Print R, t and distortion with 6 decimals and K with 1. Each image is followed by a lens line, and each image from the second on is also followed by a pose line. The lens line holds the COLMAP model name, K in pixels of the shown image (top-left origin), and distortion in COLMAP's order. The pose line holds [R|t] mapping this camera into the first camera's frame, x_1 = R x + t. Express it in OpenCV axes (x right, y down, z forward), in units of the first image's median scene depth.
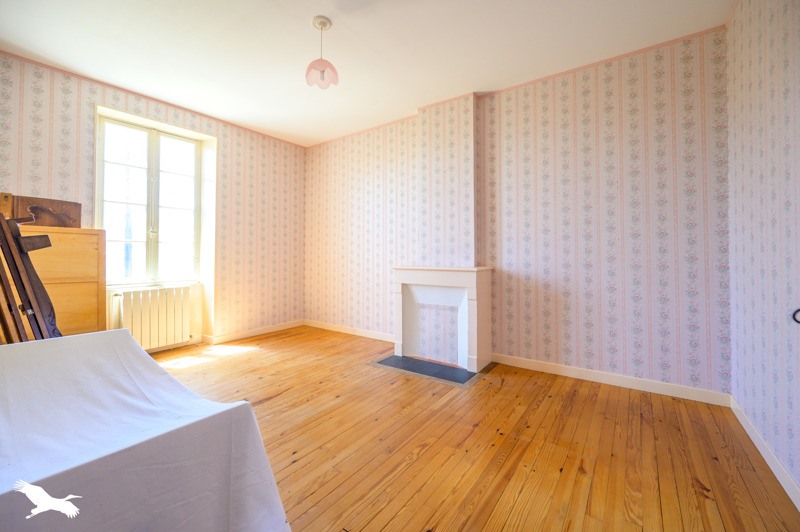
lens RADIAL K [[310.5, 0, 413.4], [0, 310.5, 247.0], [0, 0, 1]] dist [0.000323, -0.000057]
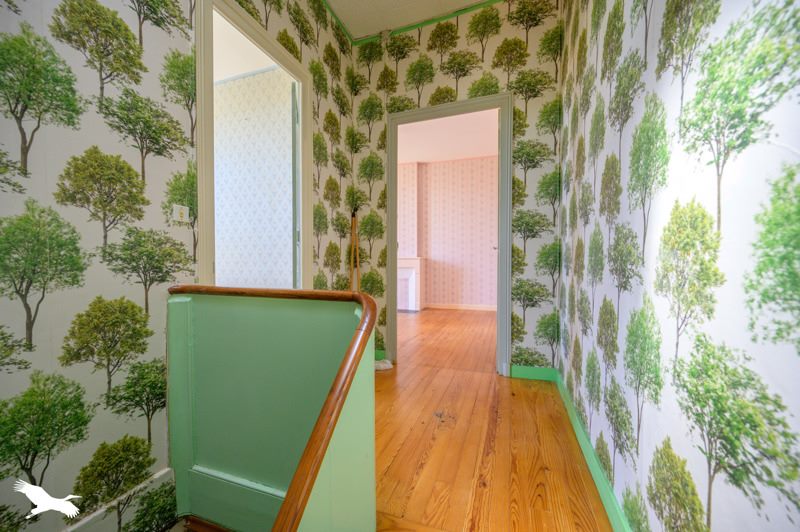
lens RADIAL K [[310.5, 0, 399.1], [0, 310.5, 271.3], [0, 0, 1]] dist [0.000323, -0.000057]
pose [[0.964004, -0.003318, 0.265869, -0.424003], [-0.007321, 0.999212, 0.039014, 0.080241], [-0.265789, -0.039556, 0.963219, -0.809800]]
